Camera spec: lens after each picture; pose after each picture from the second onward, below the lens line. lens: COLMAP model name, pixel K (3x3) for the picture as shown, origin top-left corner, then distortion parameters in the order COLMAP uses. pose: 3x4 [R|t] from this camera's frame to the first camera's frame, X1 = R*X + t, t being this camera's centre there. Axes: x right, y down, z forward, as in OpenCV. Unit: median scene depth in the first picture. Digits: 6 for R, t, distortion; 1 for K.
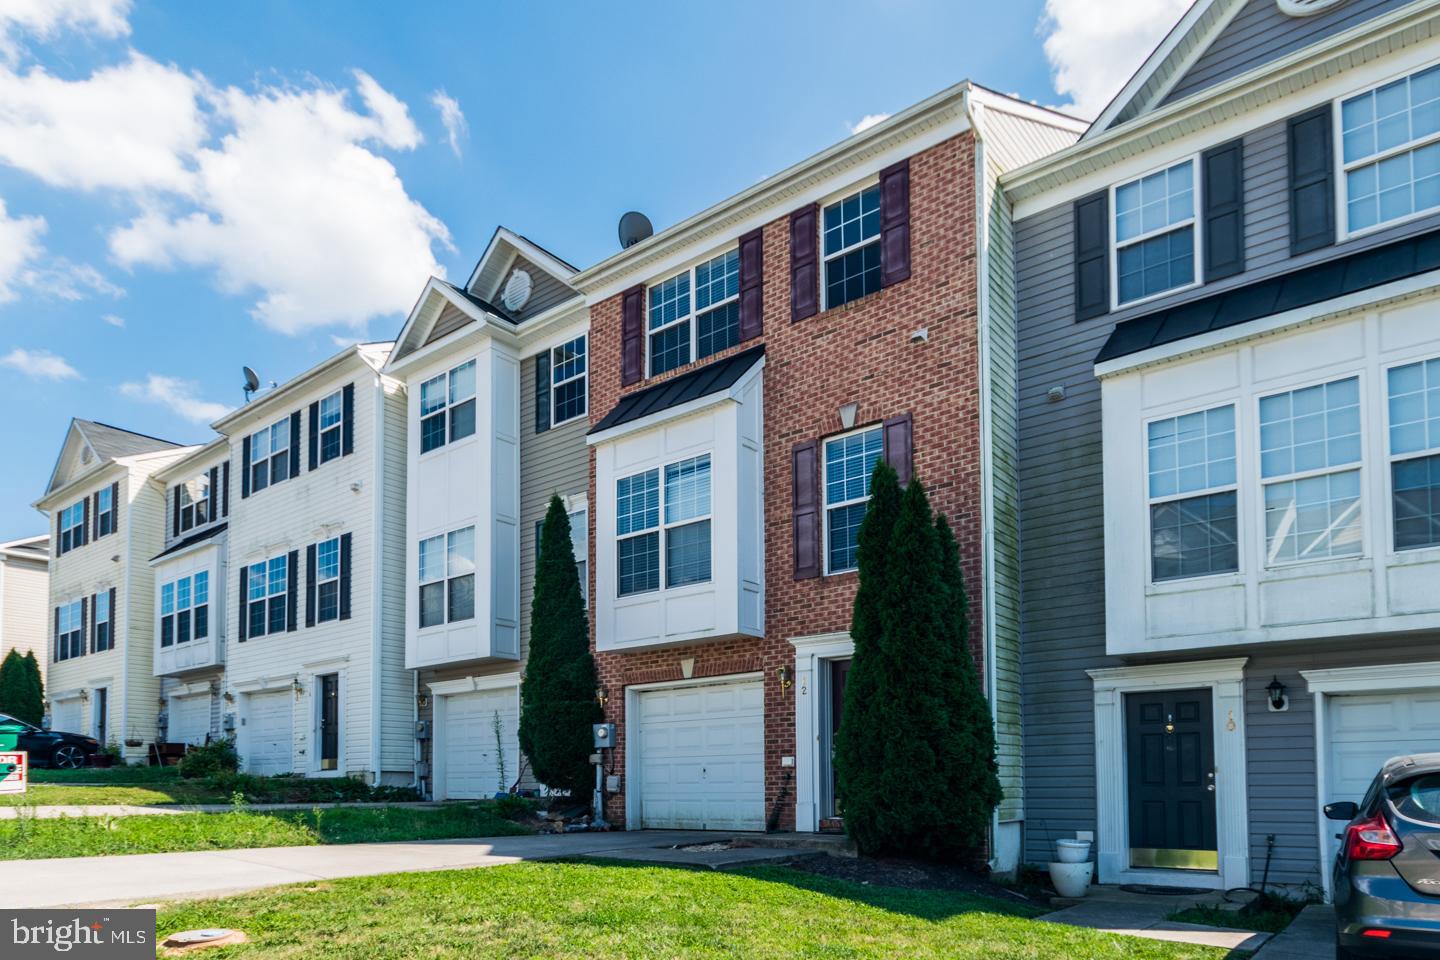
lens RADIAL K [[818.6, 0, 803.3], [0, 818.6, 481.7], [0, 0, 1]] dist [-0.000577, 0.000159]
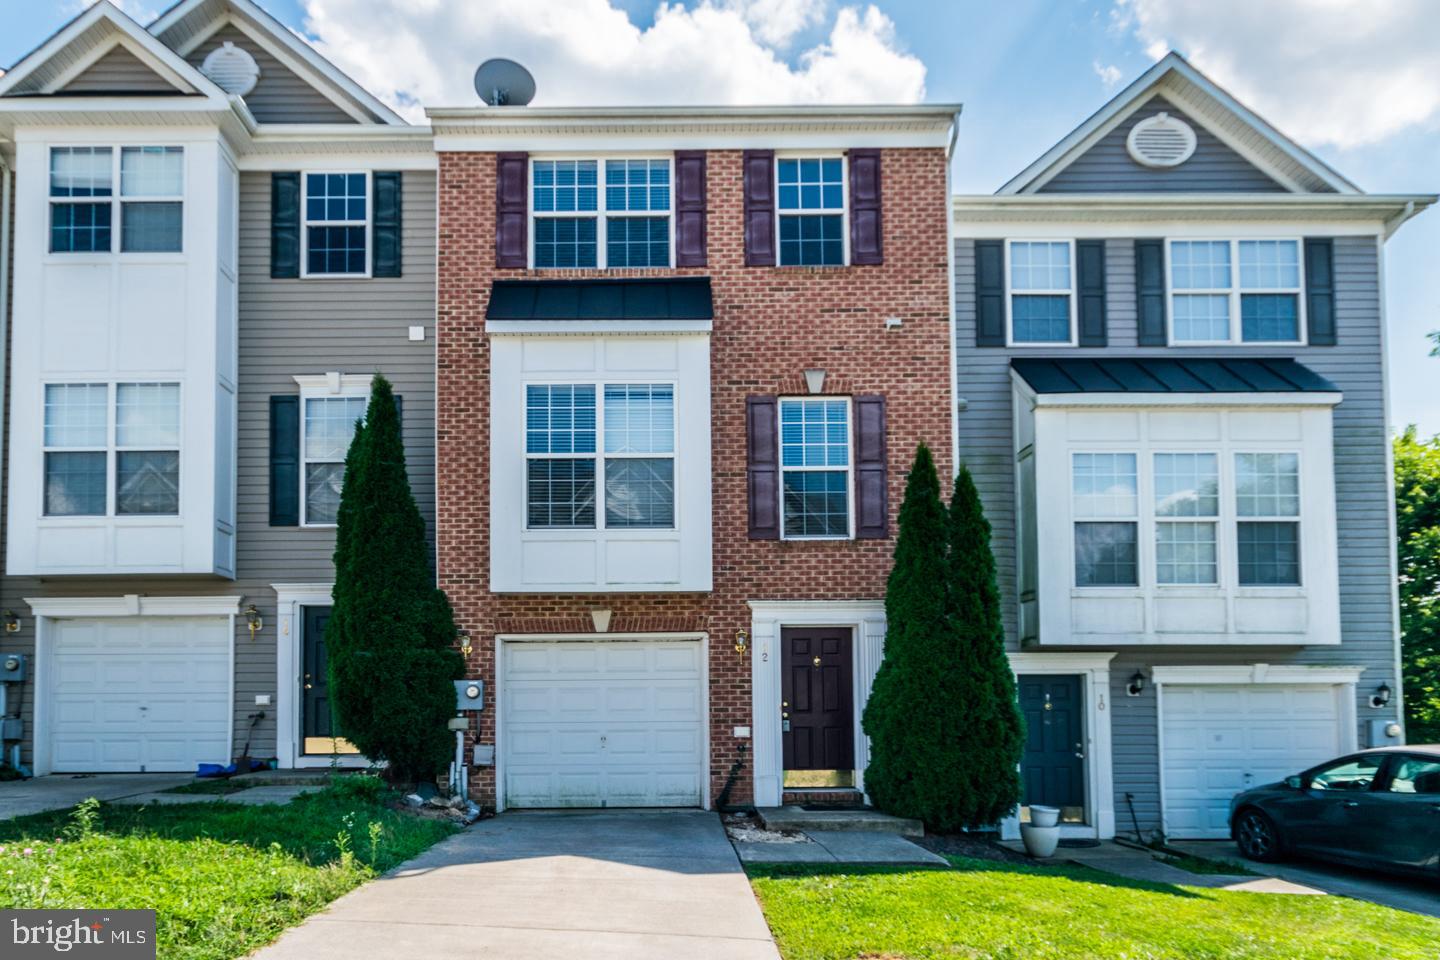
lens RADIAL K [[790.5, 0, 737.3], [0, 790.5, 441.1], [0, 0, 1]] dist [0.001673, 0.000817]
pose [[0.821270, 0.190325, 0.537859, -0.526832], [-0.200848, 0.978818, -0.039681, 0.047718], [-0.534019, -0.075439, 0.842100, 0.241688]]
